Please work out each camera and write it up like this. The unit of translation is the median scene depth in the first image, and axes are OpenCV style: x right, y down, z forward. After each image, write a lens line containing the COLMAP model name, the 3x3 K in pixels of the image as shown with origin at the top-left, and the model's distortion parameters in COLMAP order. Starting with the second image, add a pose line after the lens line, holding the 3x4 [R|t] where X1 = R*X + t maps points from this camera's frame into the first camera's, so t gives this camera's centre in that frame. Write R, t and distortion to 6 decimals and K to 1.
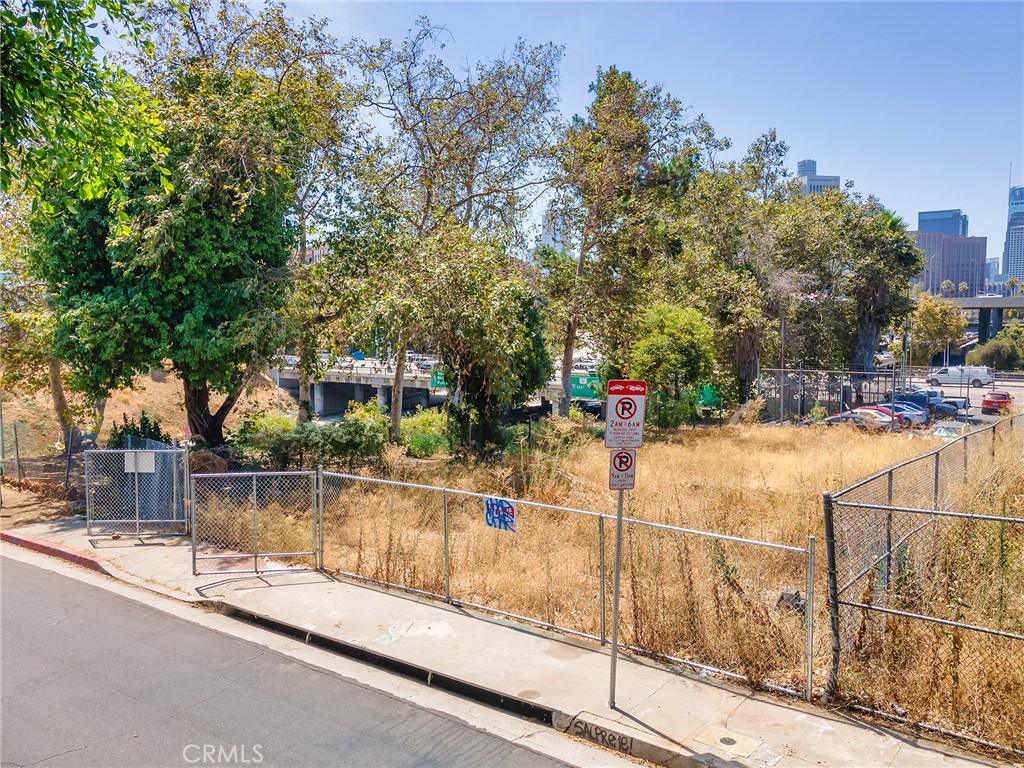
lens RADIAL K [[821.2, 0, 550.1], [0, 821.2, 371.9], [0, 0, 1]] dist [0.015018, 0.078071]
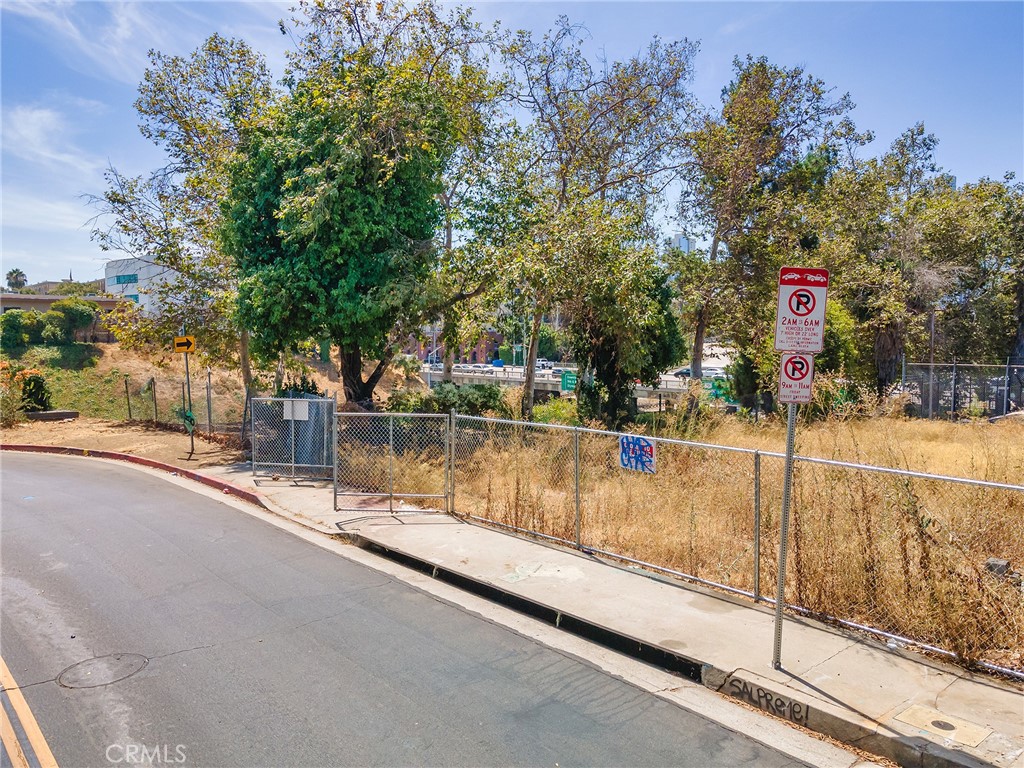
lens RADIAL K [[744.8, 0, 504.9], [0, 744.8, 379.0], [0, 0, 1]] dist [0.021595, 0.043448]
pose [[0.975486, 0.016304, -0.219455, -0.016742], [-0.018035, 0.999820, -0.005886, 0.069716], [0.219320, 0.009700, 0.975605, 0.112021]]
